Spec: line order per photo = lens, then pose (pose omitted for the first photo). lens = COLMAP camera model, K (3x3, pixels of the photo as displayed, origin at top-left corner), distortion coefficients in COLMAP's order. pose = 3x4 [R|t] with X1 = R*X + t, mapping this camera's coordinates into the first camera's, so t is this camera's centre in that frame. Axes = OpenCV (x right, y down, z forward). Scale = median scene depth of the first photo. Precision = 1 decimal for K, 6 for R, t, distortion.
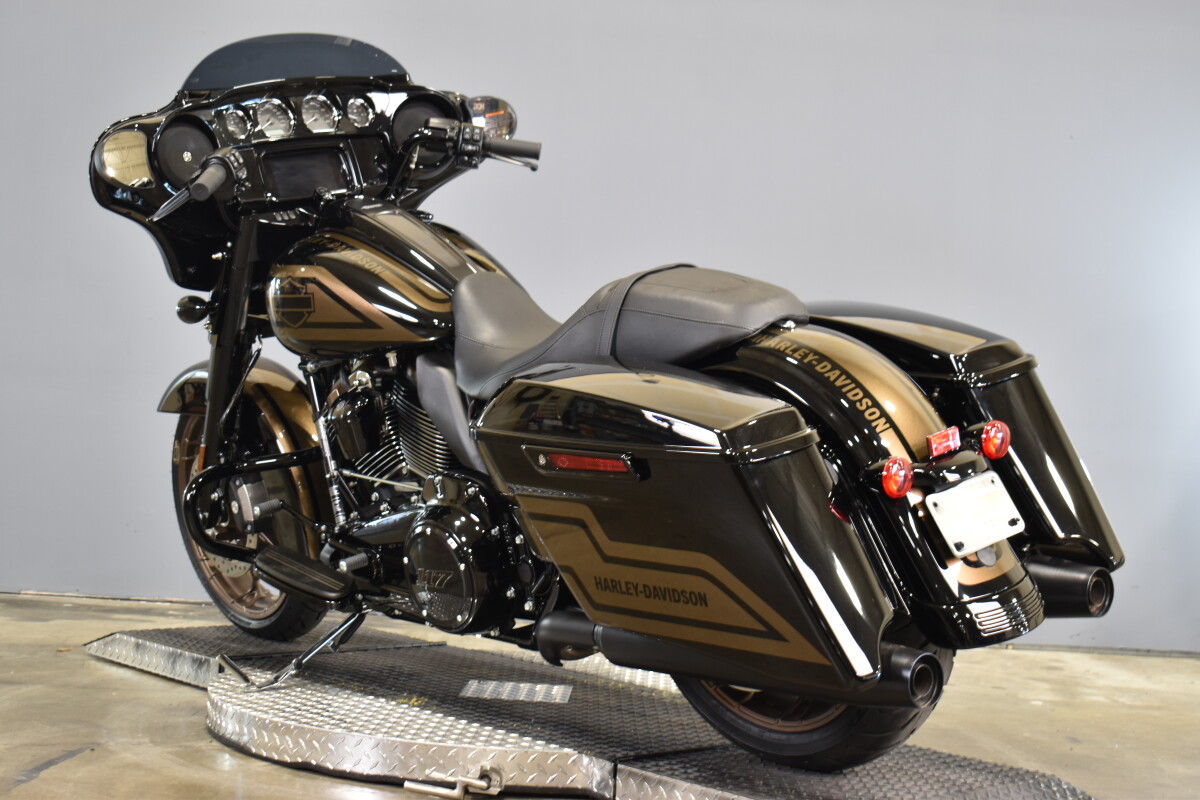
lens RADIAL K [[1914.0, 0, 600.0], [0, 1914.0, 400.0], [0, 0, 1]] dist [0.007366, -0.027658]
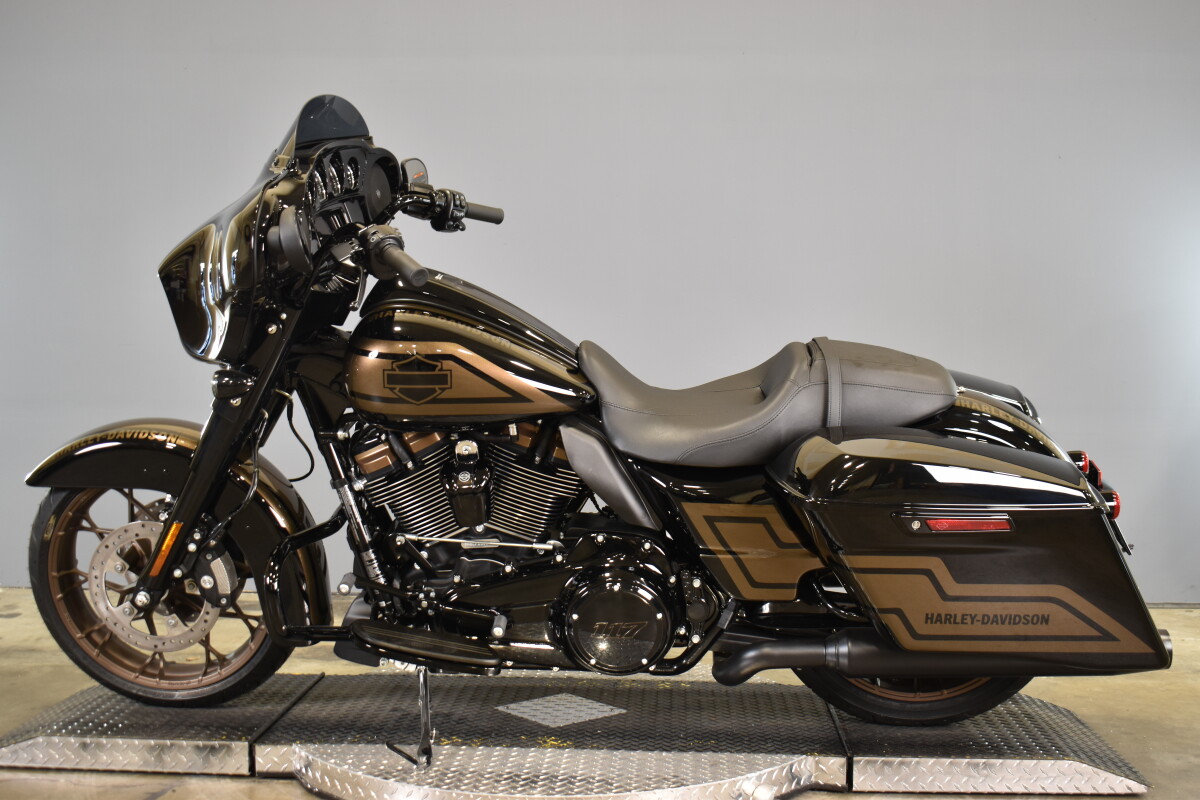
lens RADIAL K [[1520.3, 0, 600.0], [0, 1520.3, 400.0], [0, 0, 1]] dist [-0.042915, -0.023471]
pose [[0.720454, -0.078493, 0.689046, -0.645590], [0.033563, 0.996356, 0.078408, -0.100103], [-0.692690, -0.033363, 0.720464, 0.368886]]
